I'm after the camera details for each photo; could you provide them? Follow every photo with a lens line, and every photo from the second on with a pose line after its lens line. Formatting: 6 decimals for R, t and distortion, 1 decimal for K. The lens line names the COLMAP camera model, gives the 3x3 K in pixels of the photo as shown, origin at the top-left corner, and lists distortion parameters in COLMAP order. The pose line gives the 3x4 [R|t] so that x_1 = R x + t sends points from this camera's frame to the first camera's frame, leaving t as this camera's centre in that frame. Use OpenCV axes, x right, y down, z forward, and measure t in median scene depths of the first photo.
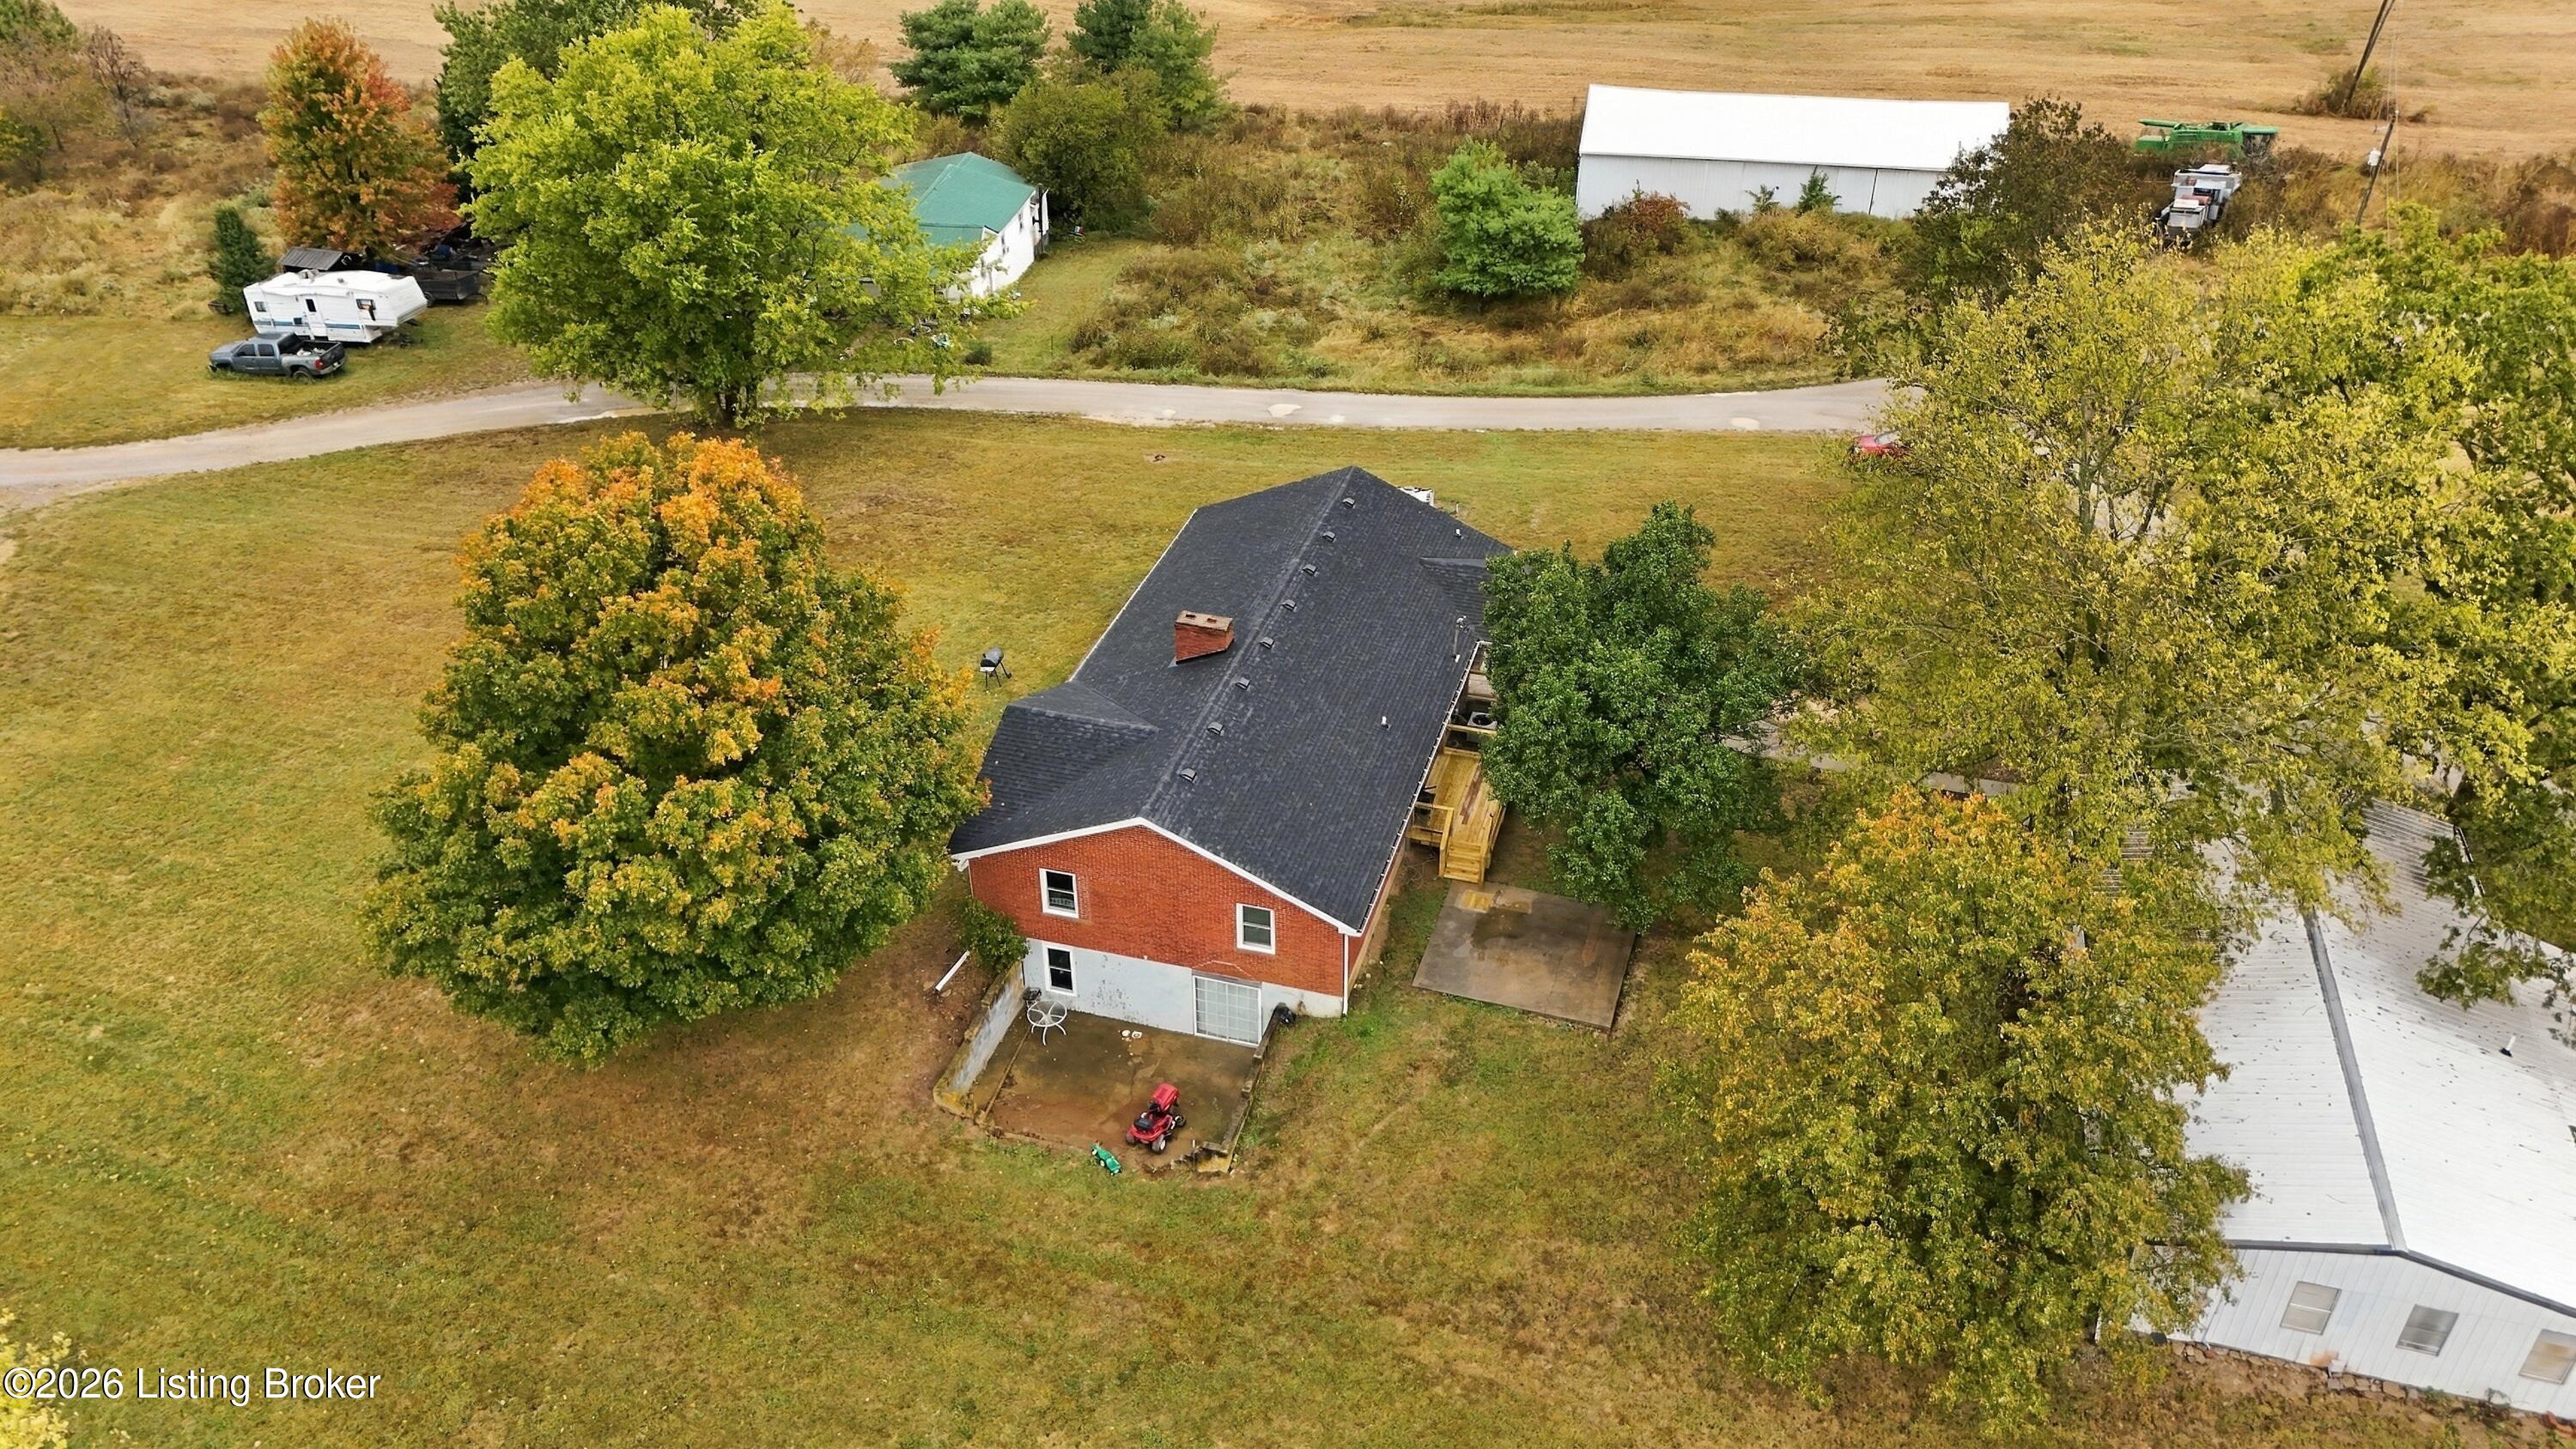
lens RADIAL K [[1888.4, 0, 1294.9], [0, 1888.4, 721.0], [0, 0, 1]] dist [0.082254, -0.073720]
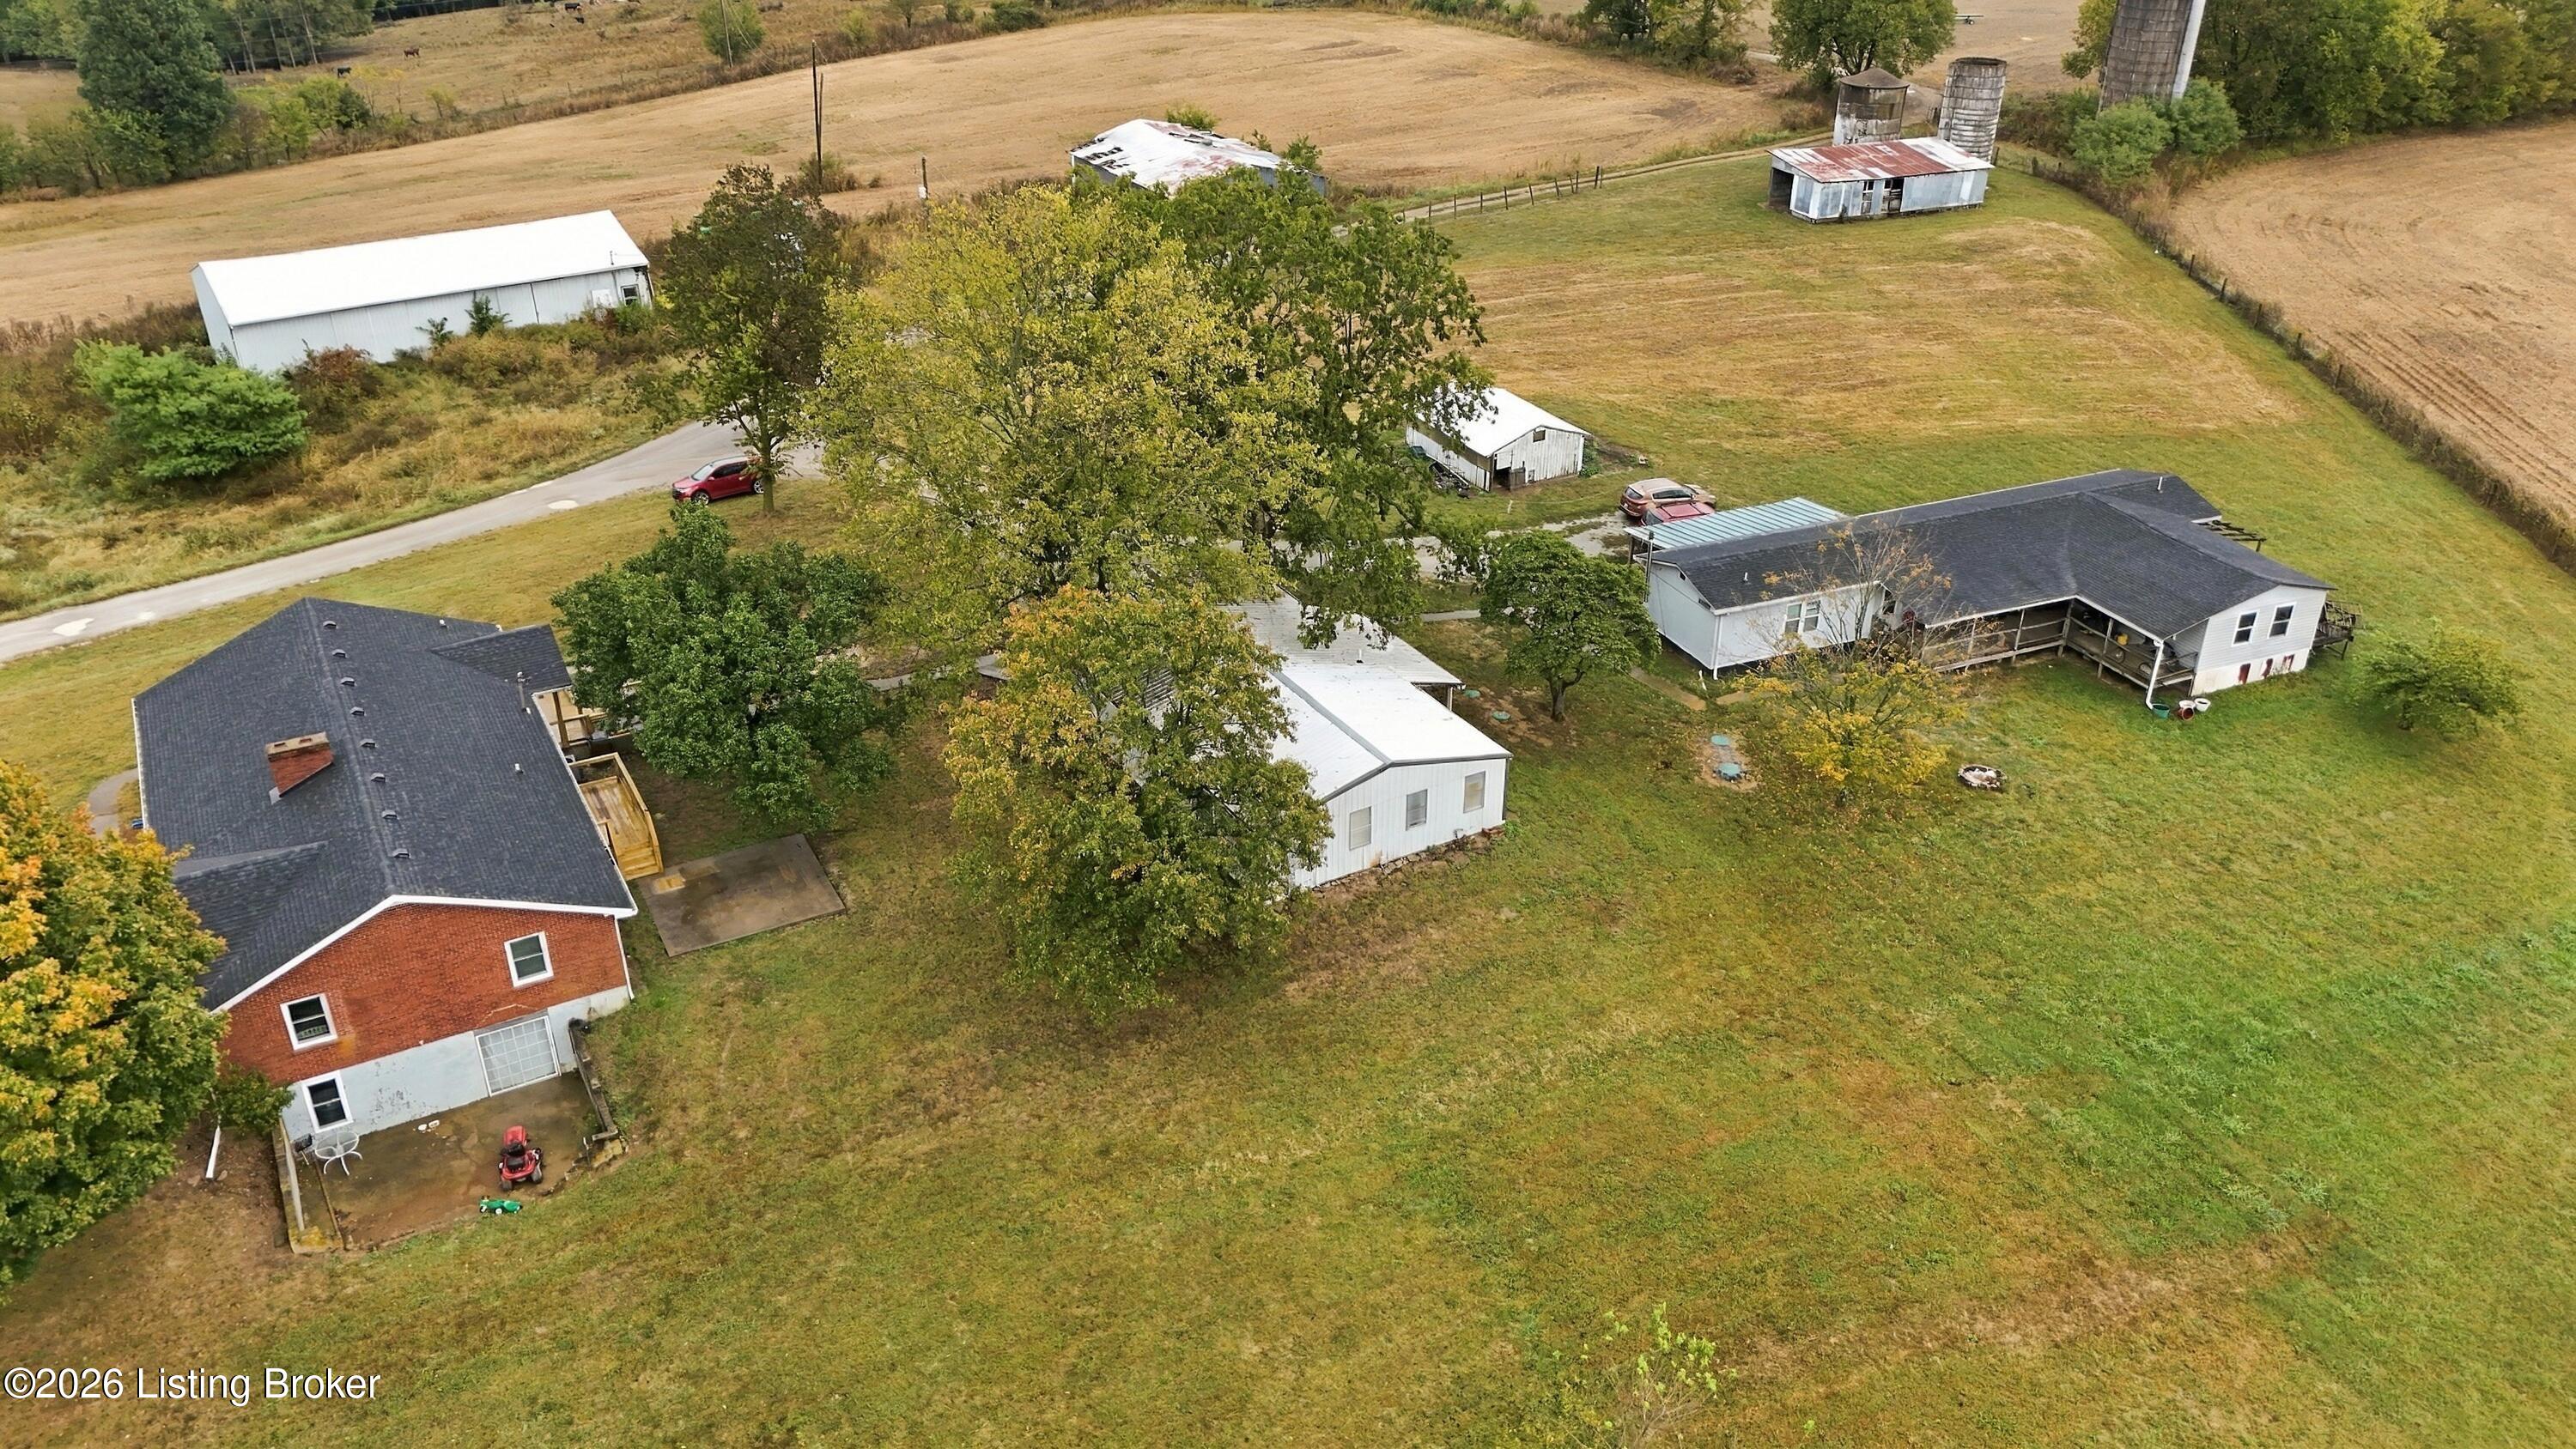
lens RADIAL K [[1897.2, 0, 1286.6], [0, 1897.2, 691.0], [0, 0, 1]] dist [0.068663, -0.038832]
pose [[0.696955, -0.333685, 0.634751, -0.198950], [0.391999, 0.918471, 0.052421, 0.044766], [-0.600492, 0.212287, 0.770937, -0.073003]]
